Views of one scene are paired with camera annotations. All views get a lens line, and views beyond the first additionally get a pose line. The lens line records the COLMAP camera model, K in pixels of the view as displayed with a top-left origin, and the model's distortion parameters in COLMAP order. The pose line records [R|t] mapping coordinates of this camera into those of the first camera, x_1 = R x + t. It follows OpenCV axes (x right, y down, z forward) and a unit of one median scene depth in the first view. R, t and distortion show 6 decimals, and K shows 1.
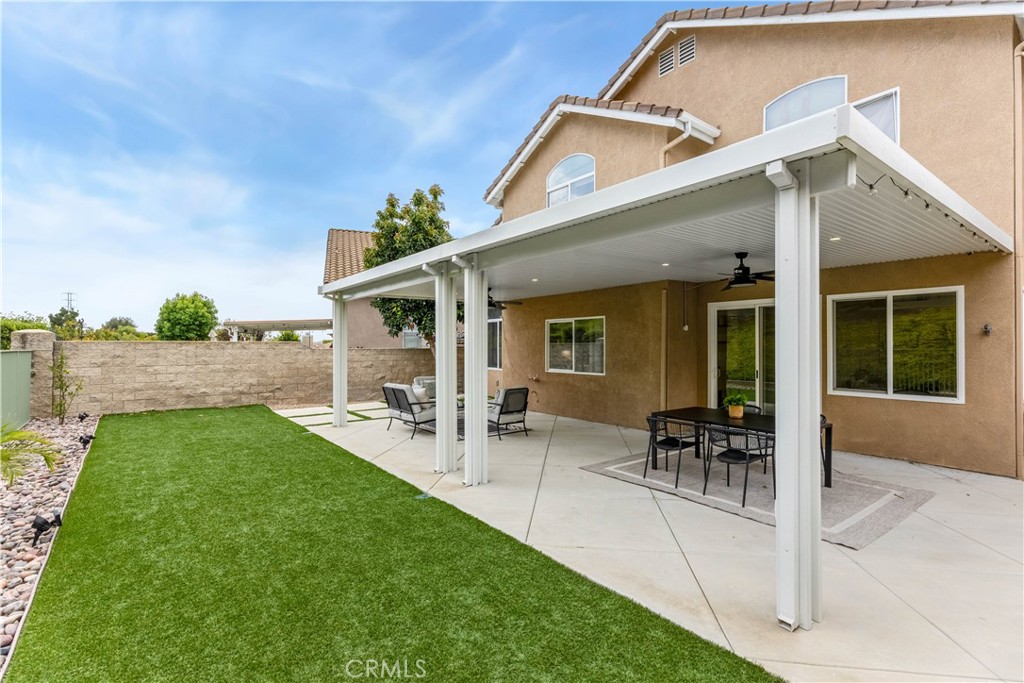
lens RADIAL K [[470.1, 0, 512.0], [0, 470.1, 341.5], [0, 0, 1]] dist [0.000976, 0.000089]
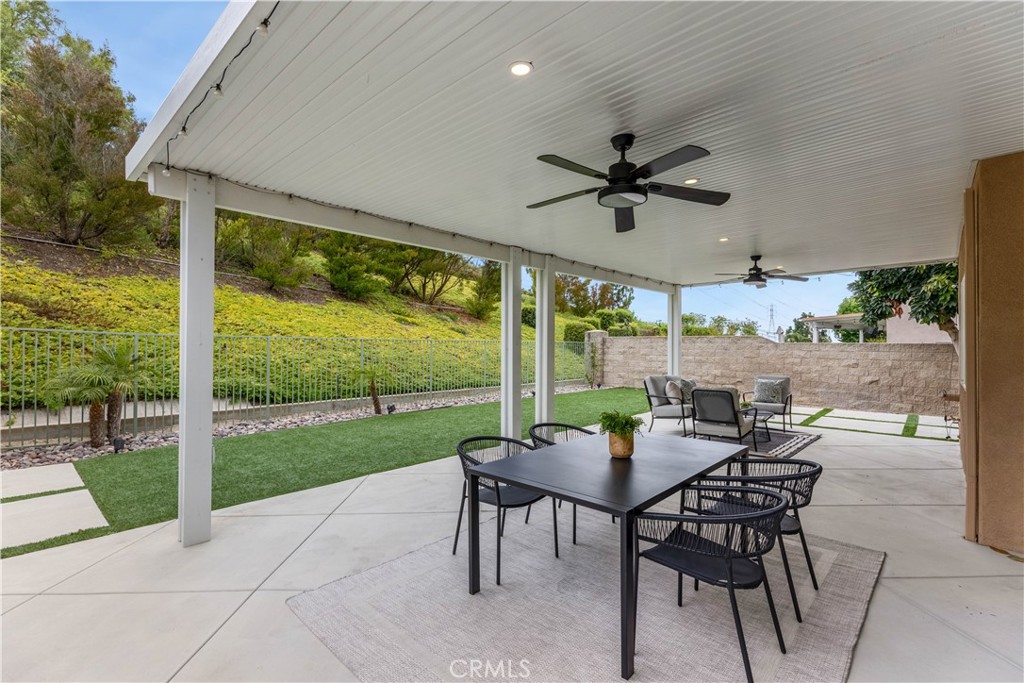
lens RADIAL K [[470.1, 0, 512.0], [0, 470.1, 341.5], [0, 0, 1]] dist [0.000976, 0.000089]
pose [[0.182314, -0.003646, -0.983234, 0.436377], [0.002961, 0.999991, -0.003159, 0.015545], [0.983236, -0.002336, 0.182324, 0.350691]]
